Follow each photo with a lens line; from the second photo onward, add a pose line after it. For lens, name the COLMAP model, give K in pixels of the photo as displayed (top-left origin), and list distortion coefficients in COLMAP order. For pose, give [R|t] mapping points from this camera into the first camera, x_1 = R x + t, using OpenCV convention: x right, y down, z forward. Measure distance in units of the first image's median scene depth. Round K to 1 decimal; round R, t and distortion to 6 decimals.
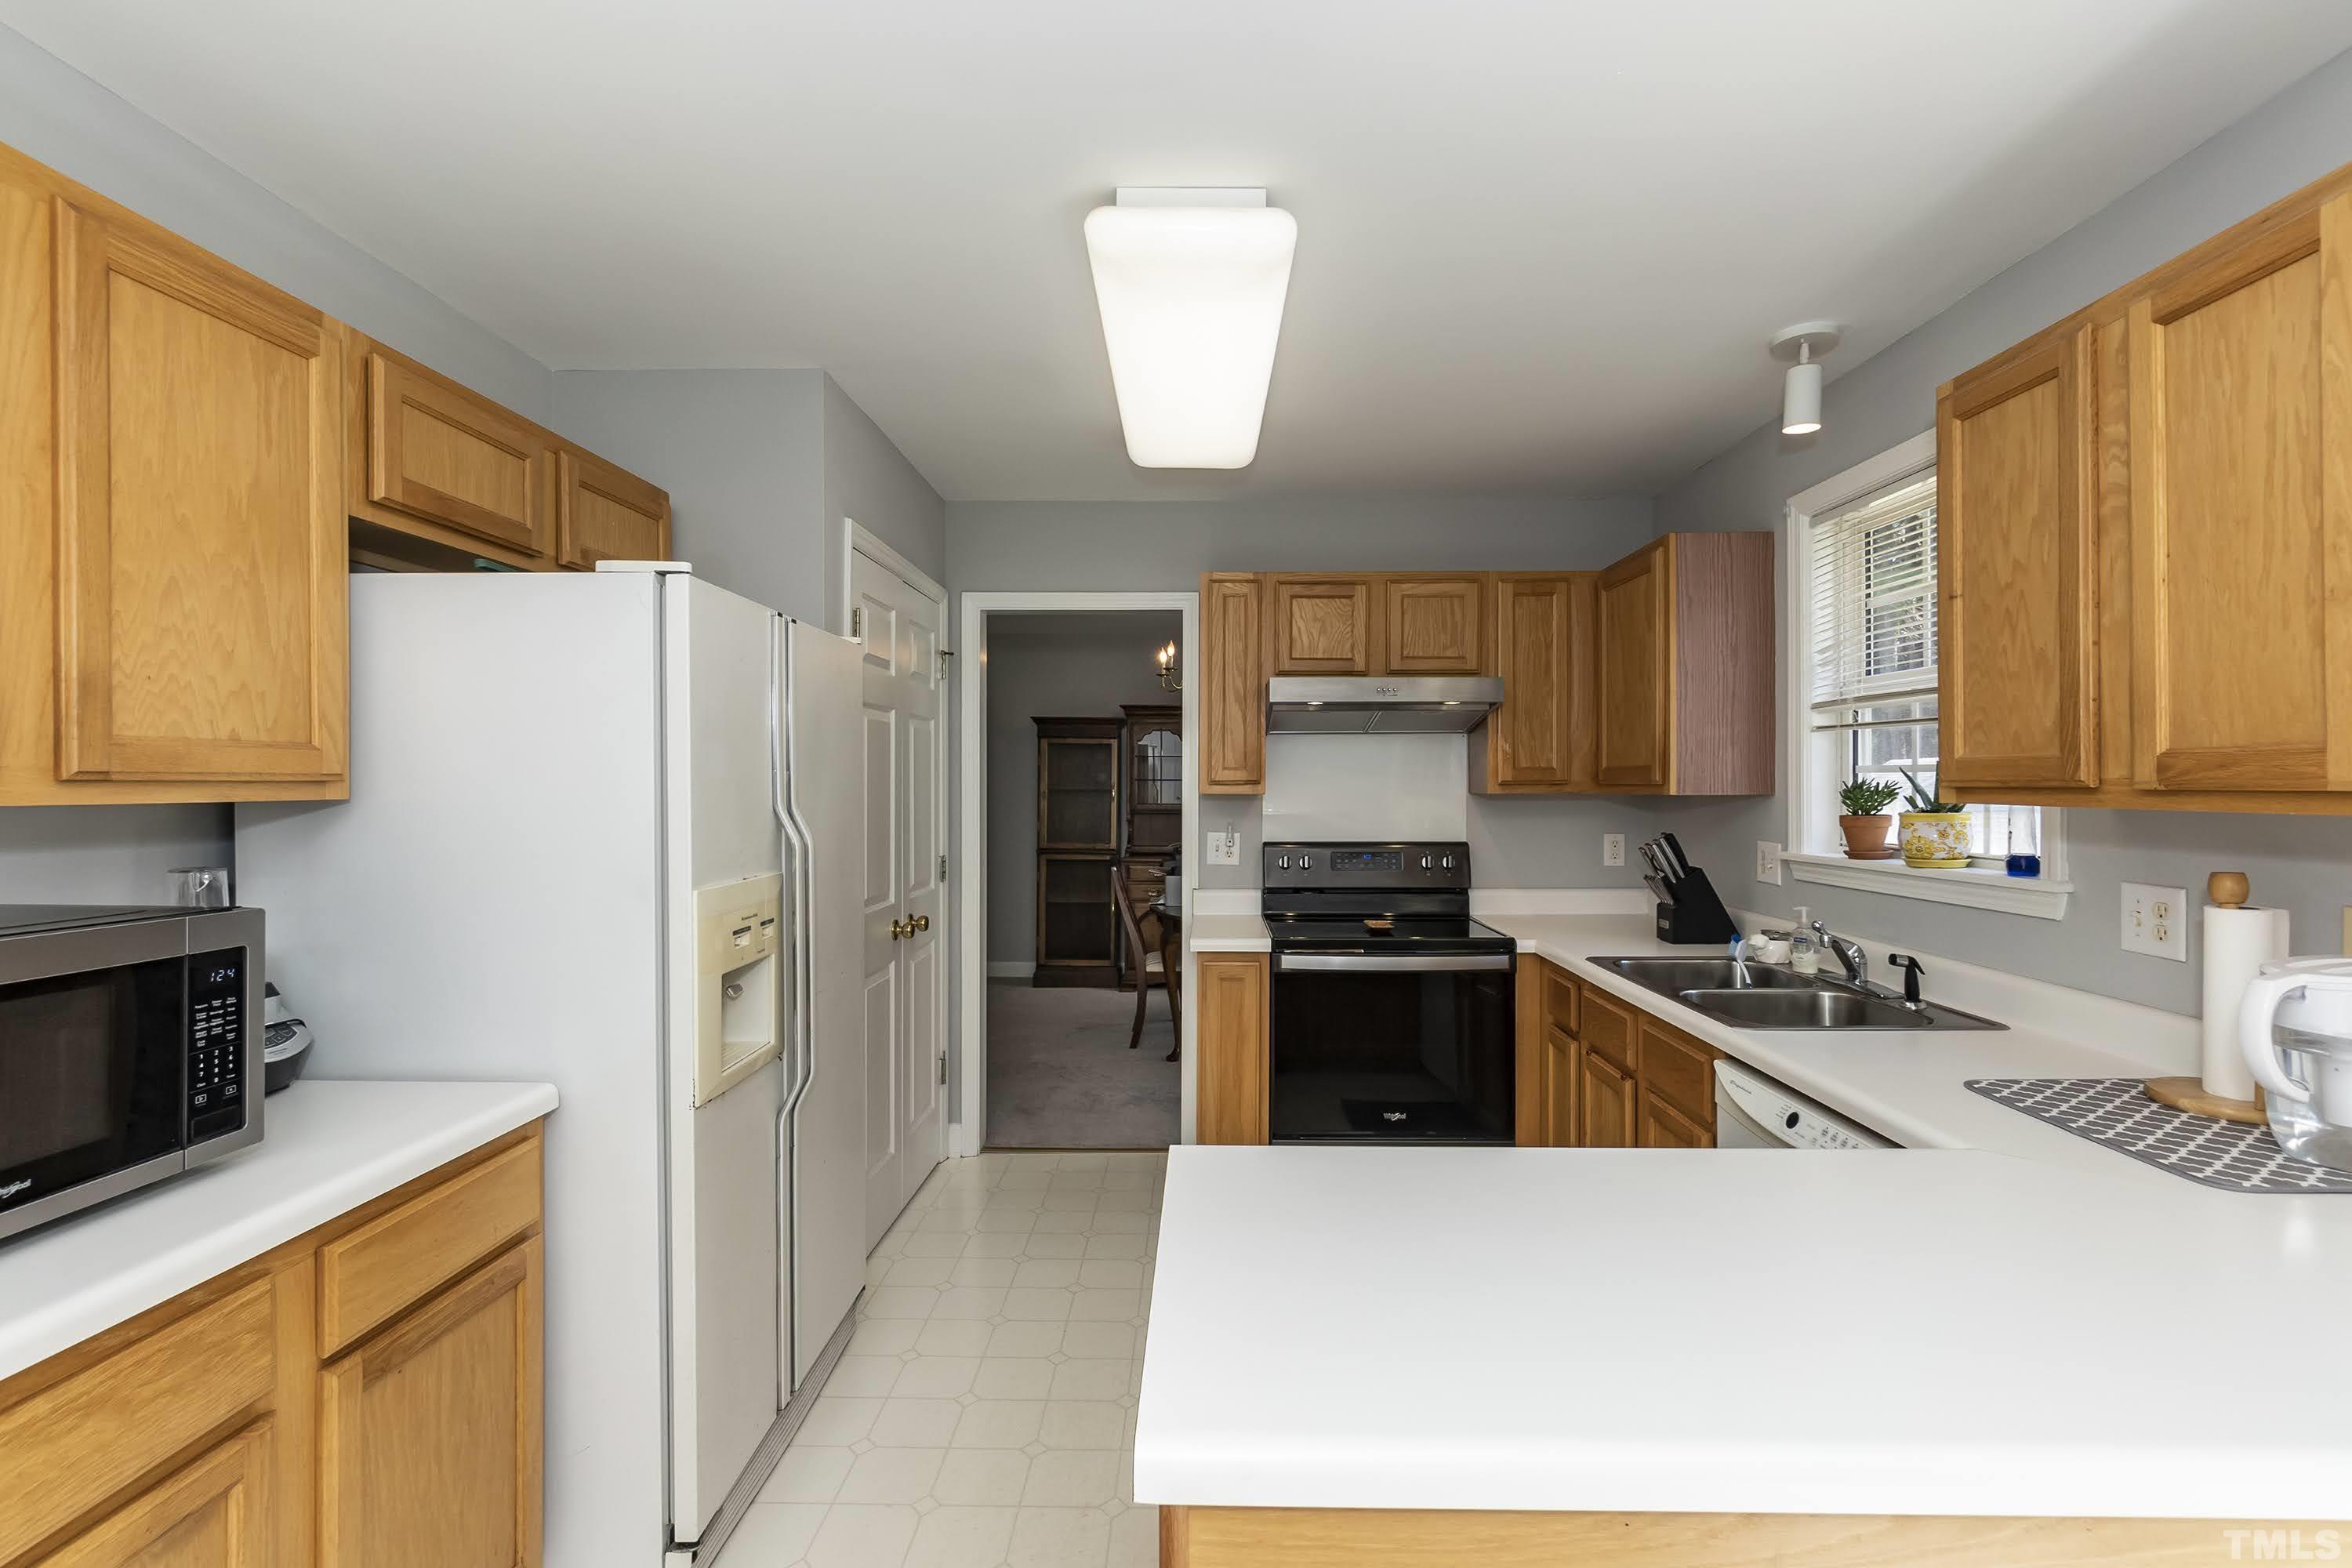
lens RADIAL K [[1027.9, 0, 1187.7], [0, 1027.9, 790.4], [0, 0, 1]] dist [-0.009258, 0.001584]
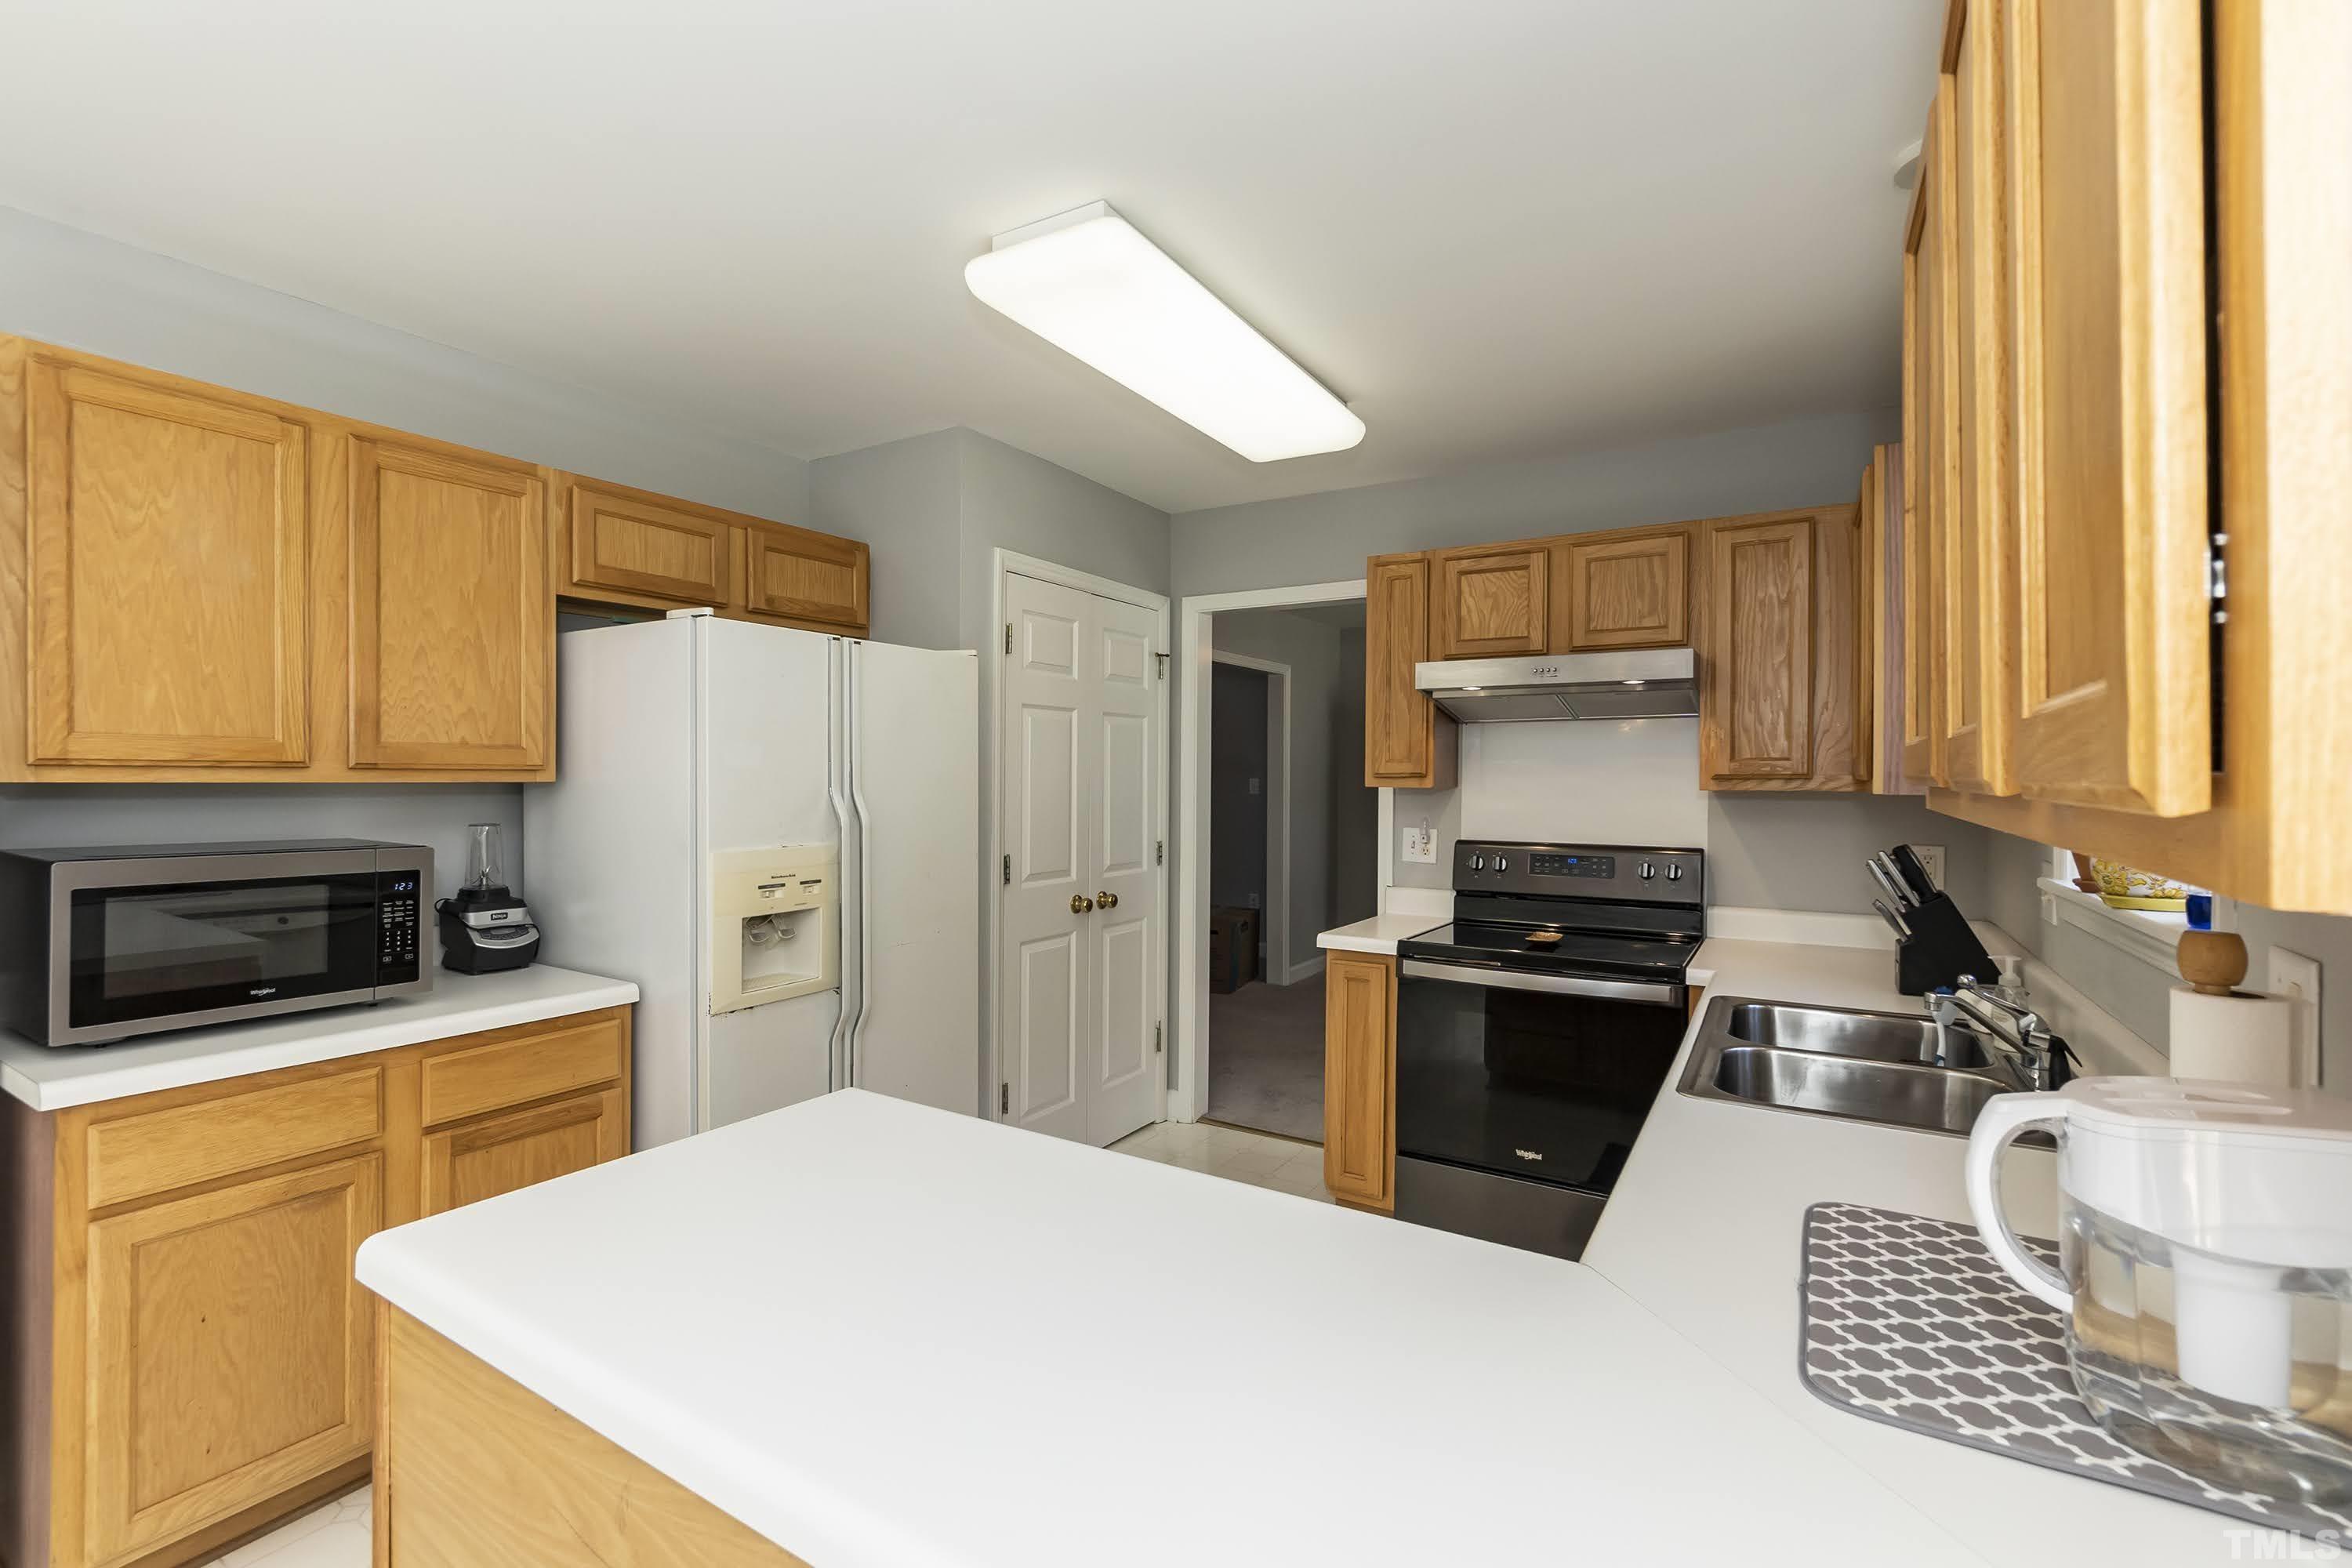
lens RADIAL K [[1027.9, 0, 1171.6], [0, 1027.9, 784.2], [0, 0, 1]] dist [-0.009258, 0.001584]
pose [[0.857250, 0.009266, -0.514817, 0.672764], [-0.009160, 0.999954, 0.002745, -0.000308], [0.514819, 0.002363, 0.857296, 0.151216]]
